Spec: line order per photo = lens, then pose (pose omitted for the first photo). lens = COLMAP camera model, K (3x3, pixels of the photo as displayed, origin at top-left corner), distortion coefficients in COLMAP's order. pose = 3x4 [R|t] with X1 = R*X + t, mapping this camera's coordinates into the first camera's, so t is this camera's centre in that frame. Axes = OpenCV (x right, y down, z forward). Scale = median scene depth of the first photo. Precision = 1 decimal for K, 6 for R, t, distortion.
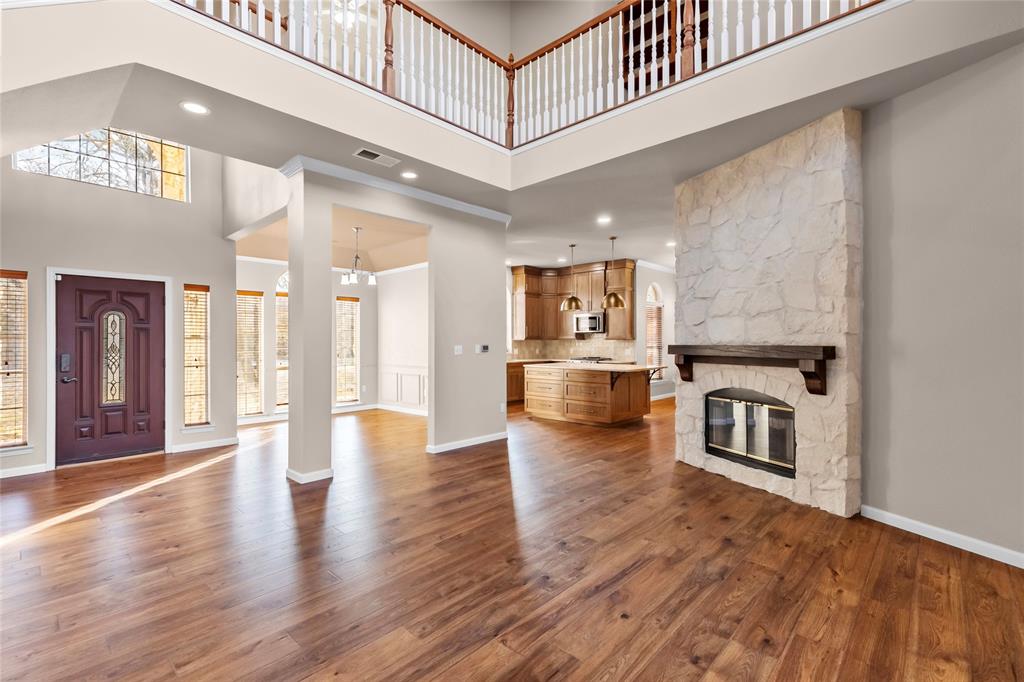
lens RADIAL K [[458.7, 0, 510.8], [0, 458.7, 340.7], [0, 0, 1]] dist [0.006852, -0.001655]
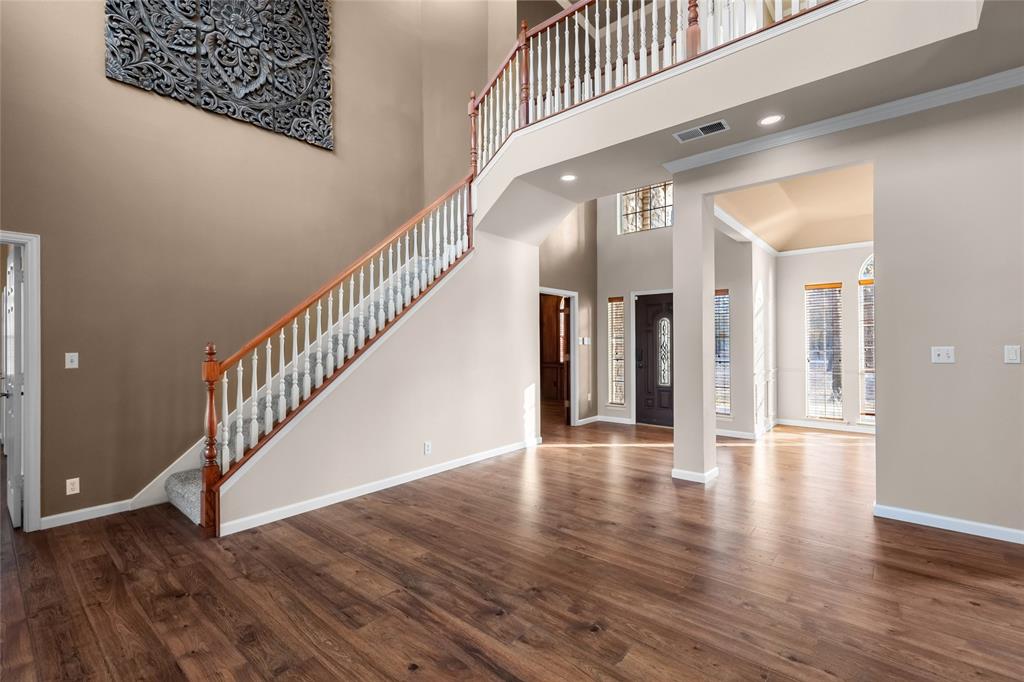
lens RADIAL K [[458.7, 0, 507.7], [0, 458.7, 339.3], [0, 0, 1]] dist [0.006852, -0.001655]
pose [[0.037838, -0.003066, -0.999279, 0.497023], [0.008881, 0.999957, -0.002732, -0.001264], [0.999244, -0.008771, 0.037863, 0.515344]]
